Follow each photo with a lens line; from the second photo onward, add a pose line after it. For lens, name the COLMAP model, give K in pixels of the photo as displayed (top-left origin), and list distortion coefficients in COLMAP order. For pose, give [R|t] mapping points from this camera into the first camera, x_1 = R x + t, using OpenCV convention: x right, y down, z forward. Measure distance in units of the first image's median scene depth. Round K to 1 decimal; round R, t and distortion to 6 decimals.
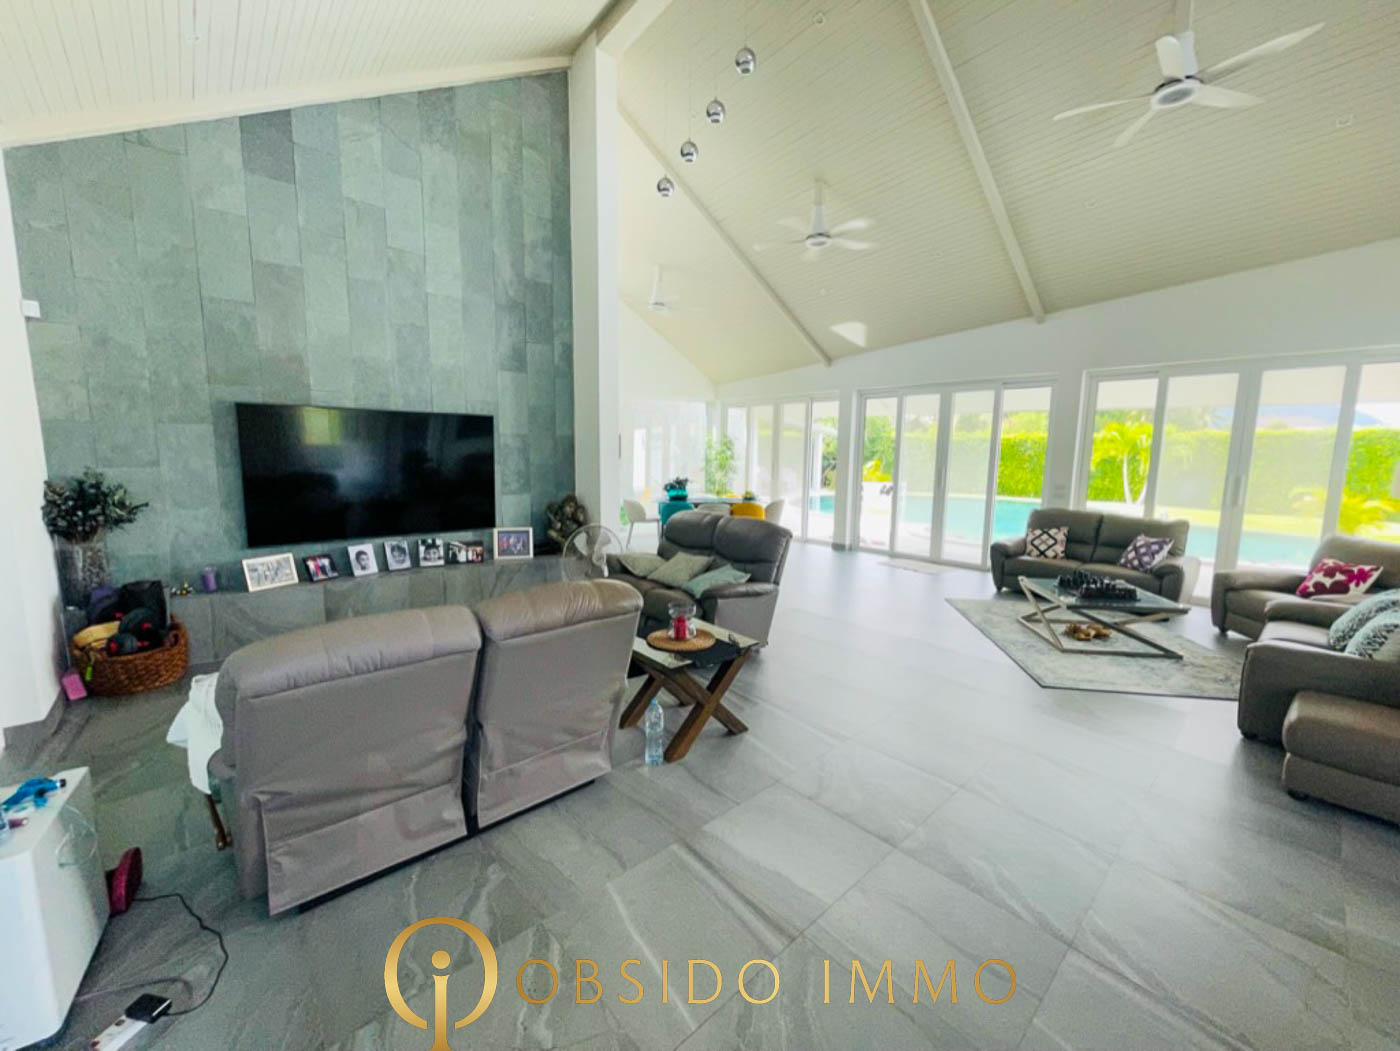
lens RADIAL K [[569.6, 0, 697.4], [0, 569.6, 525.1], [0, 0, 1]] dist [0.000262, -0.000524]
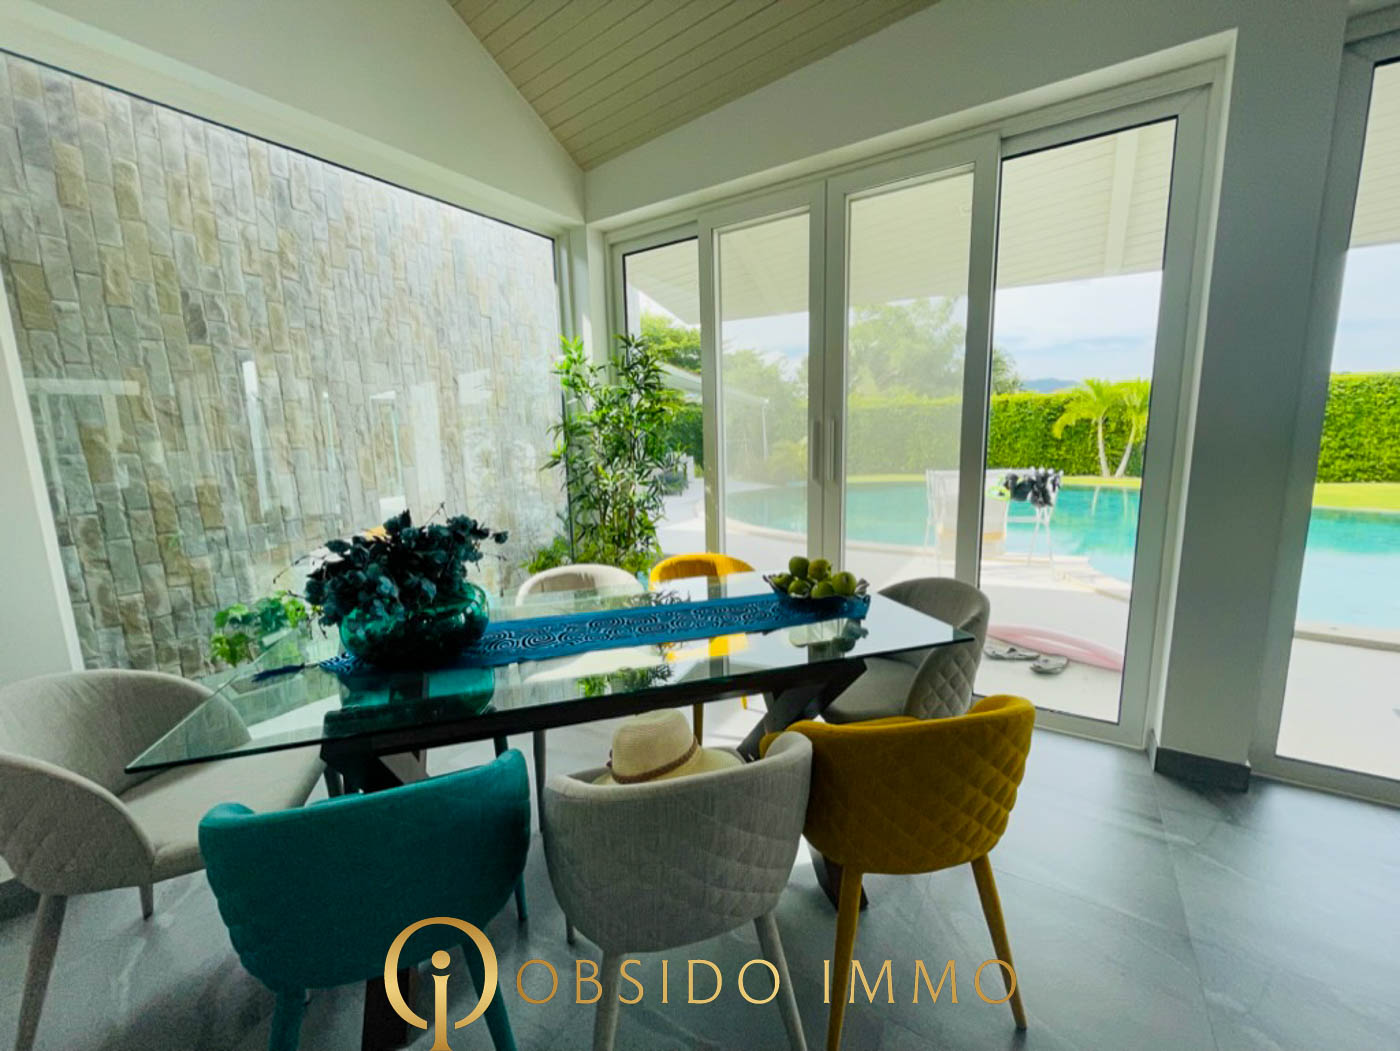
lens RADIAL K [[569.6, 0, 699.5], [0, 569.6, 529.2], [0, 0, 1]] dist [0.000262, -0.000524]
pose [[0.966459, -0.076828, 0.245058, 0.005252], [0.069310, 0.996826, 0.039170, -0.067243], [-0.247290, -0.020871, 0.968717, 0.686662]]
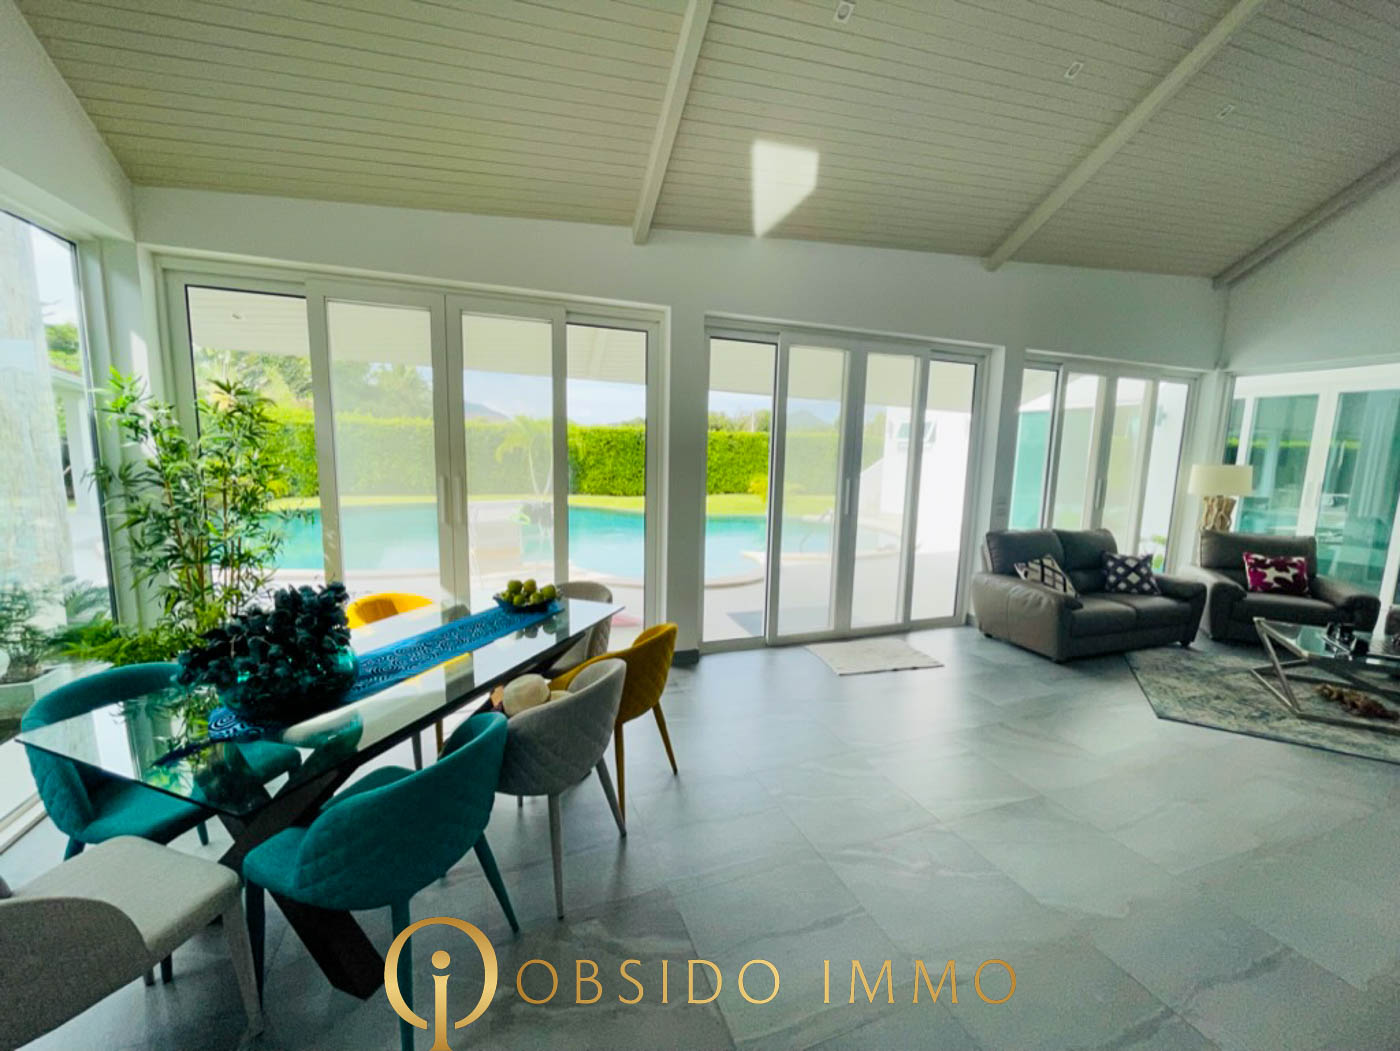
lens RADIAL K [[569.6, 0, 701.7], [0, 569.6, 528.9], [0, 0, 1]] dist [0.000262, -0.000524]
pose [[0.370484, -0.130393, 0.919641, -0.126957], [0.102344, 0.989799, 0.099111, -0.089760], [-0.923183, 0.057400, 0.380050, 0.666412]]
